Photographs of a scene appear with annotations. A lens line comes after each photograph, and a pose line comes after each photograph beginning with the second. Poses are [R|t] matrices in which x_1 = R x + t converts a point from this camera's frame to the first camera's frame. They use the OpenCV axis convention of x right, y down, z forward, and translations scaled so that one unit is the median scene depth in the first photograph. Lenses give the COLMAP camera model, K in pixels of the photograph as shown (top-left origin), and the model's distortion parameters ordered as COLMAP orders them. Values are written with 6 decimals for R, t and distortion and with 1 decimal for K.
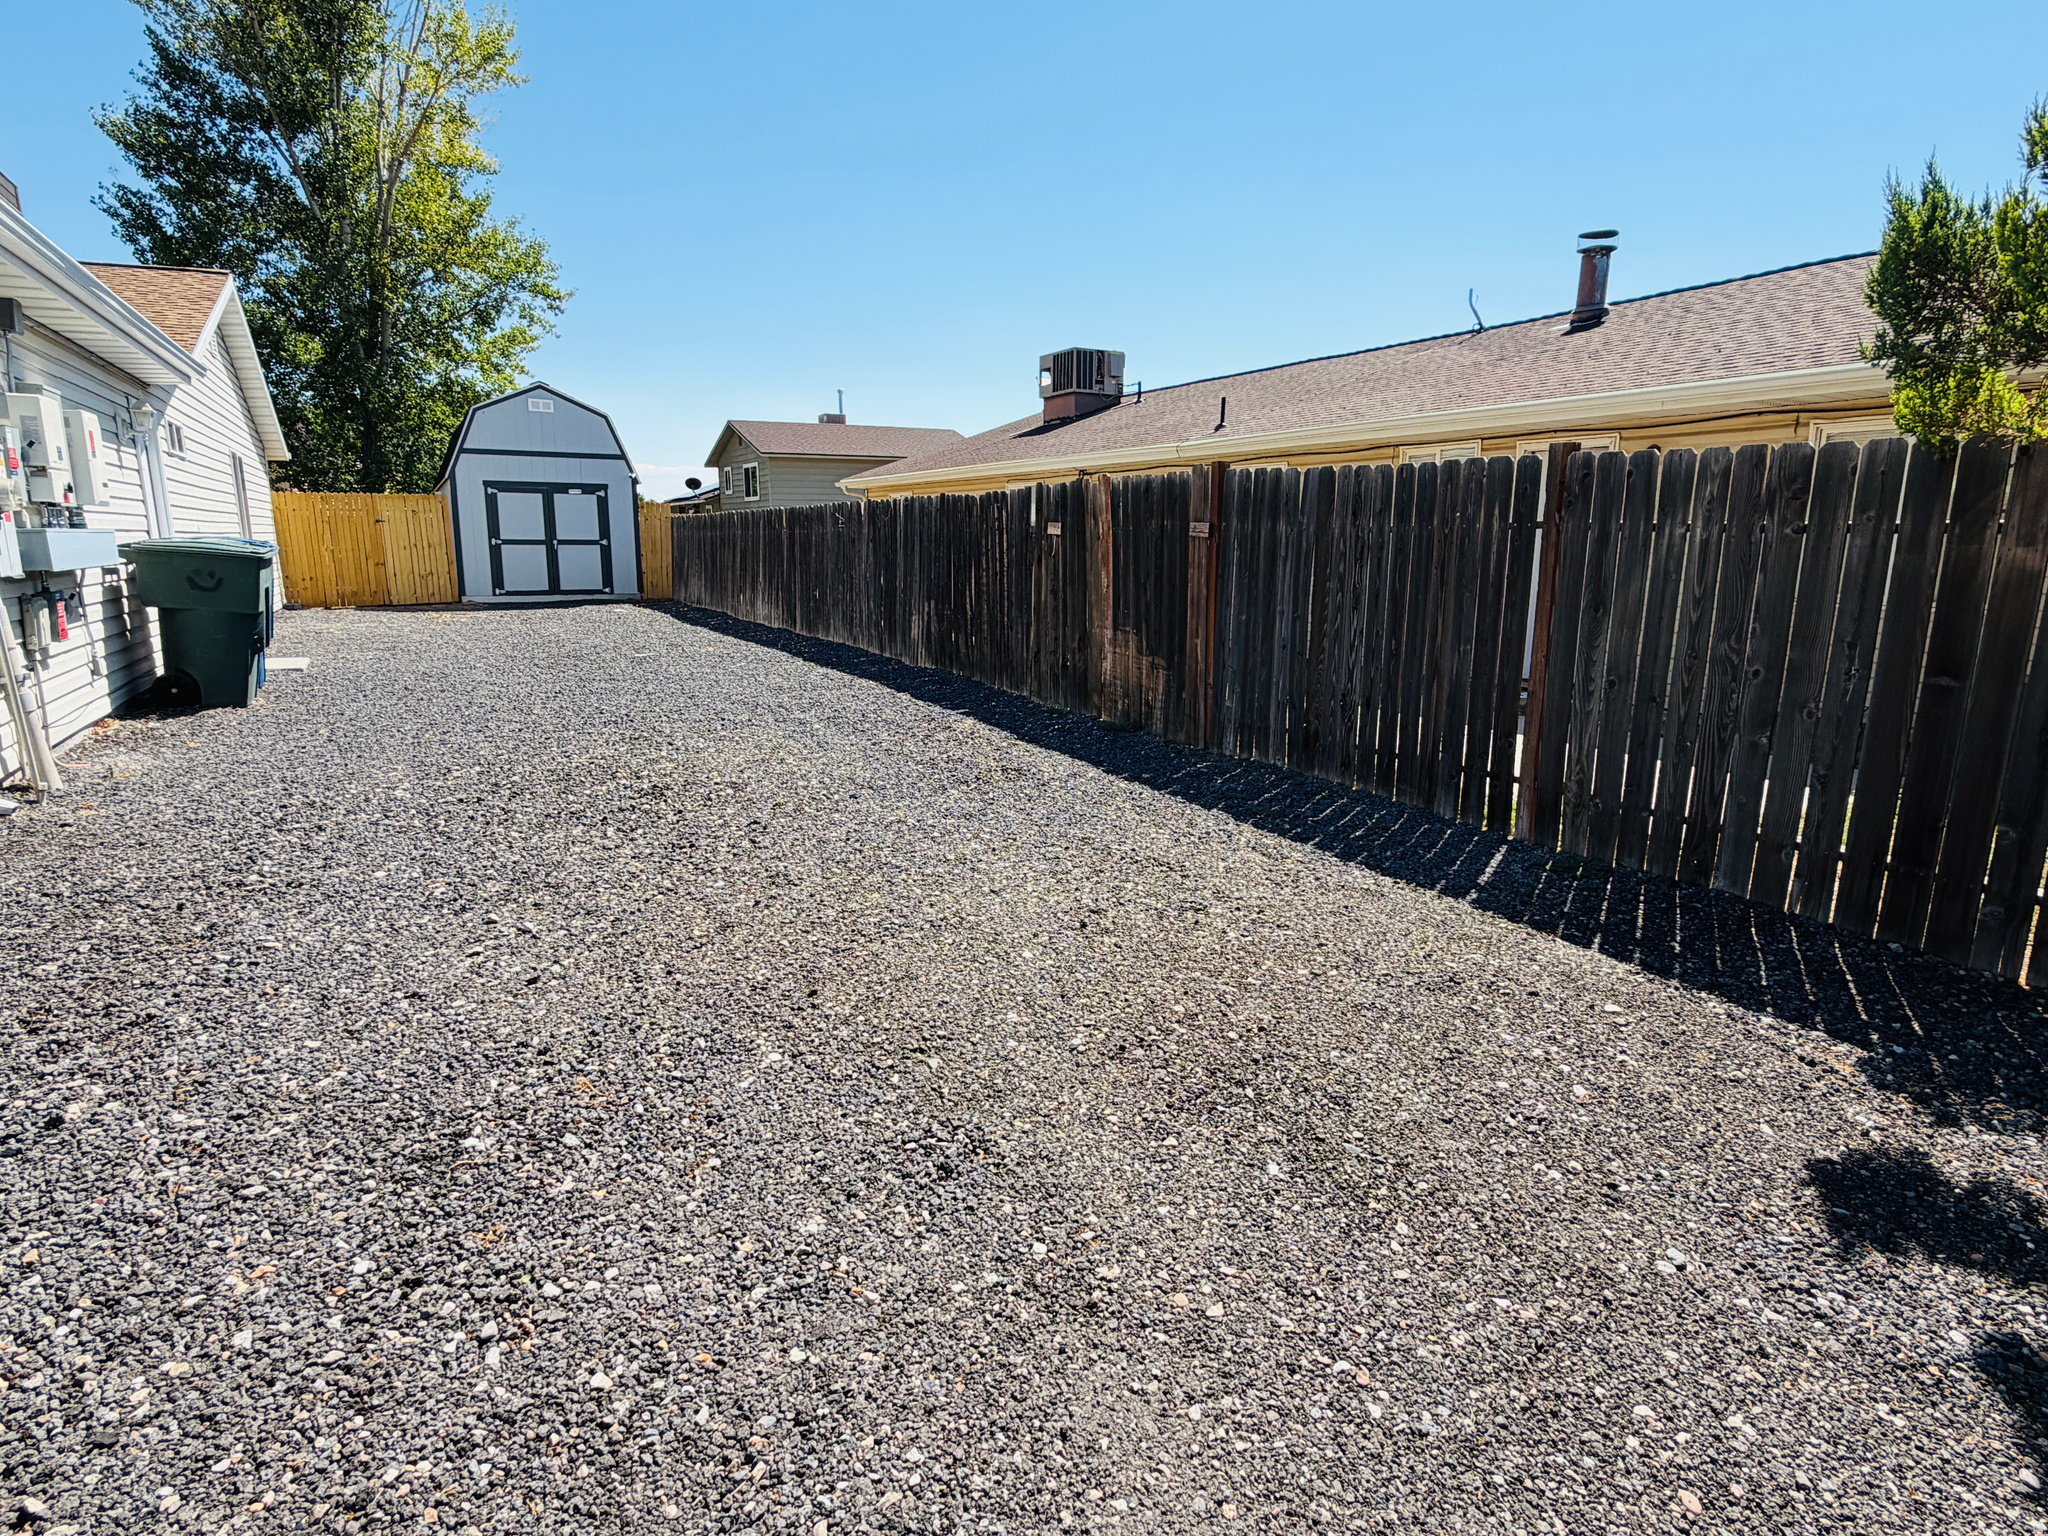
lens RADIAL K [[1118.1, 0, 1024.0], [0, 1118.1, 768.0], [0, 0, 1]] dist [0.001560, 0.000038]
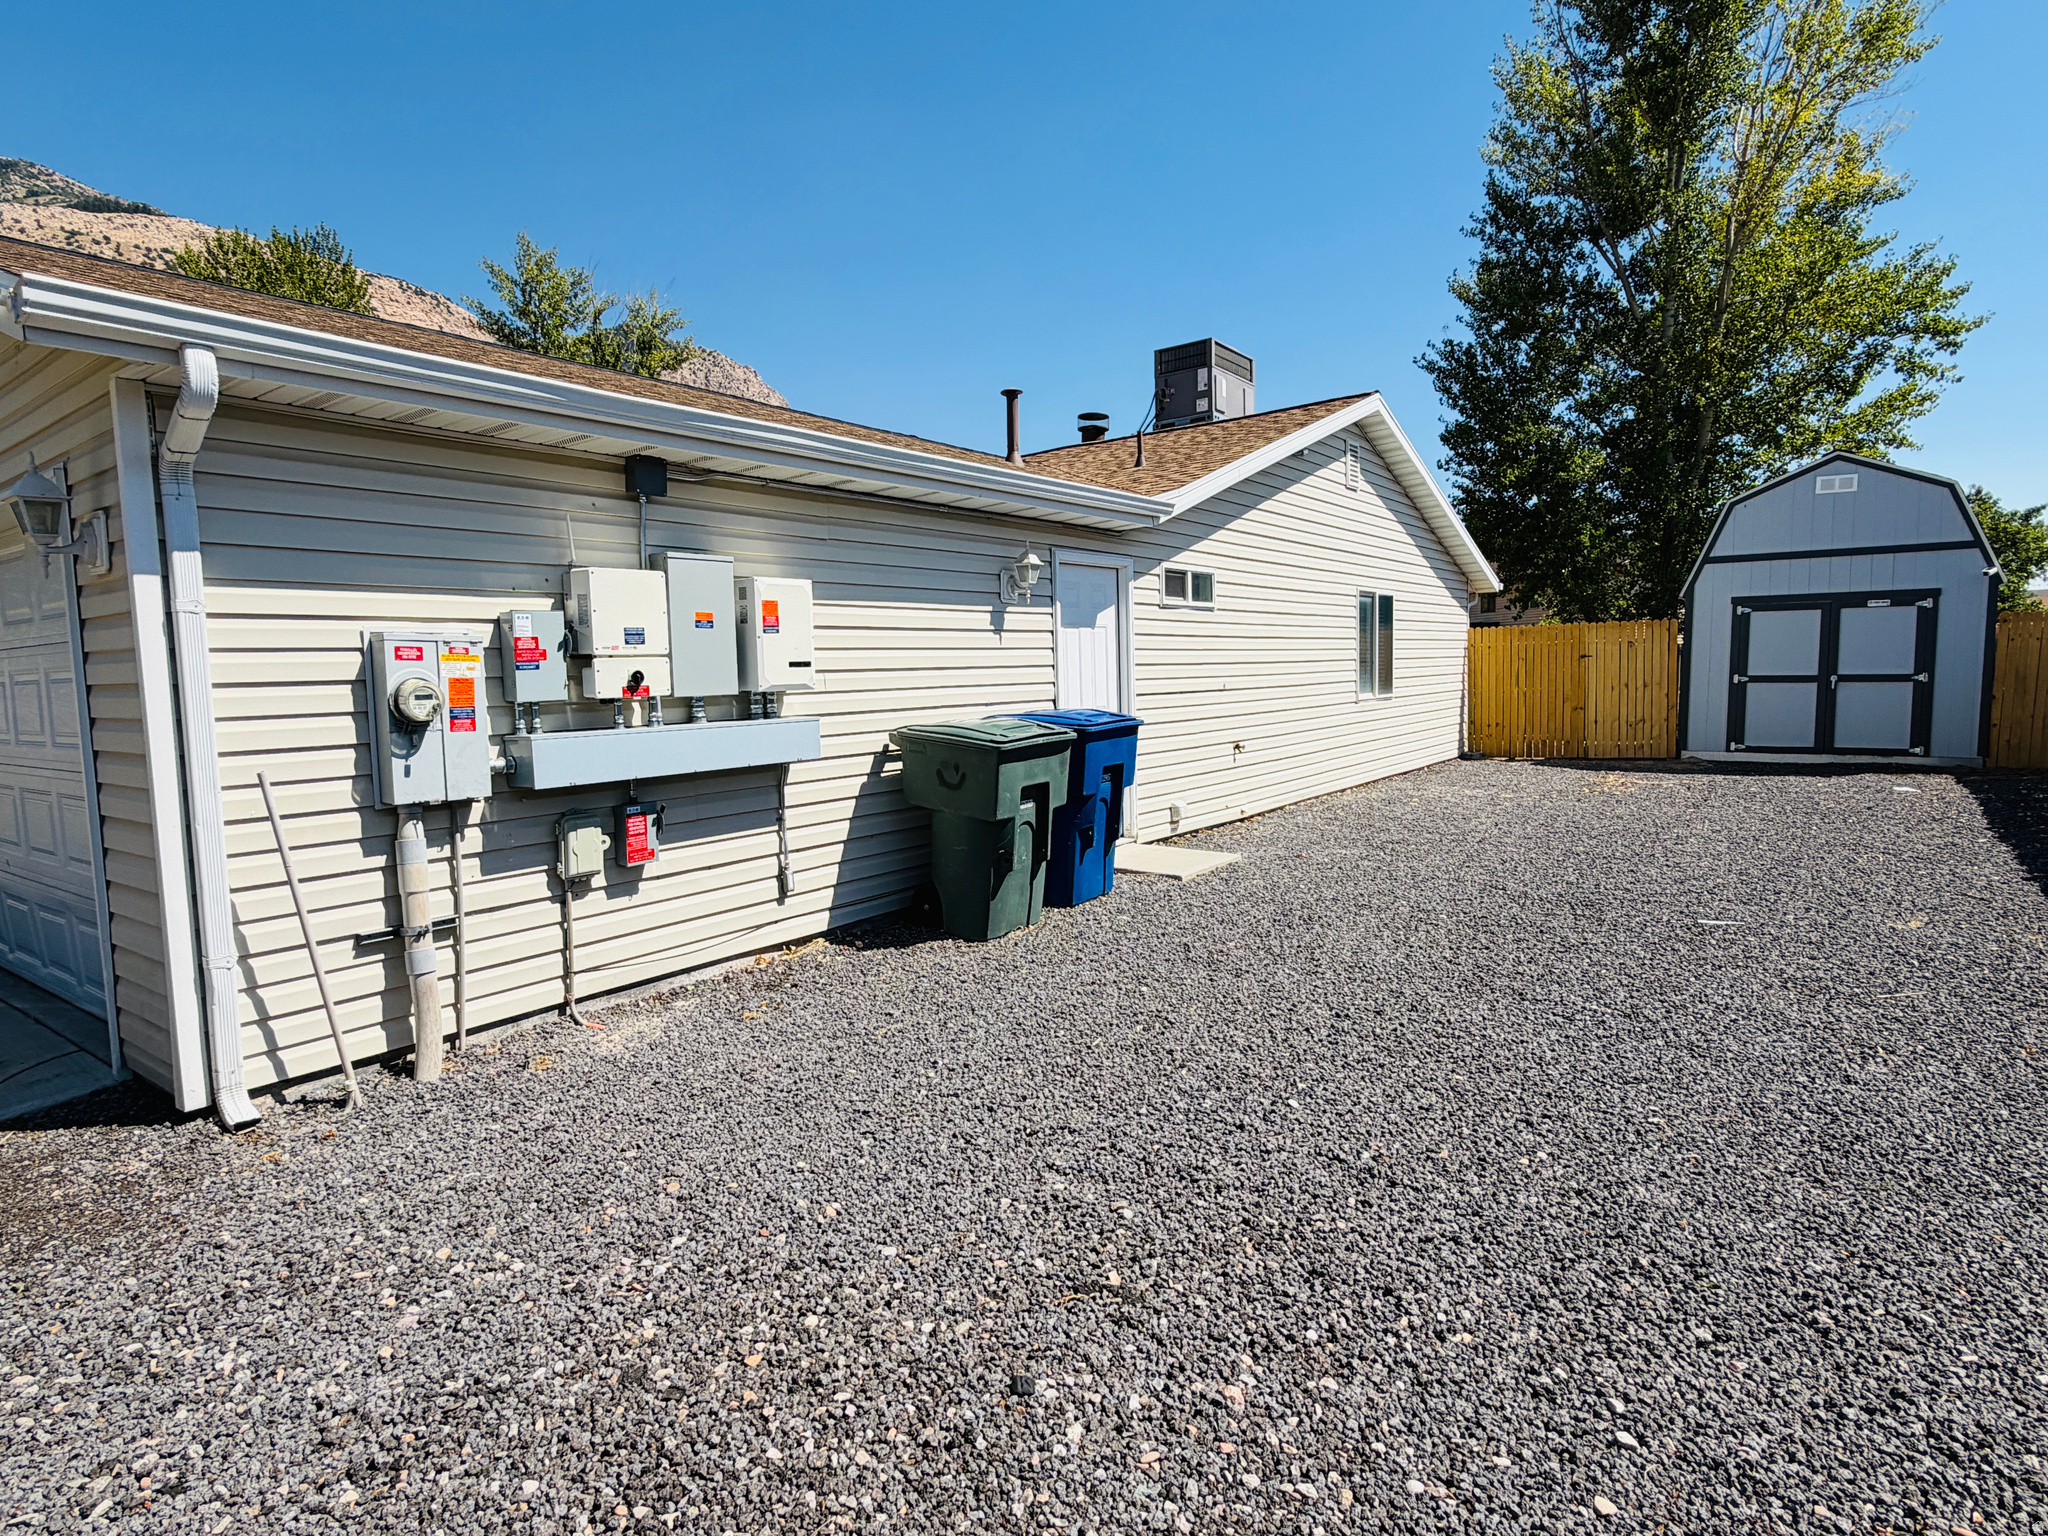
lens RADIAL K [[1118.1, 0, 1024.0], [0, 1118.1, 768.0], [0, 0, 1]] dist [0.001560, 0.000038]
pose [[0.420697, 0.068254, -0.904630, -0.004794], [-0.158983, 0.987281, 0.000555, -0.068899], [0.893162, 0.143587, 0.426197, 0.271846]]
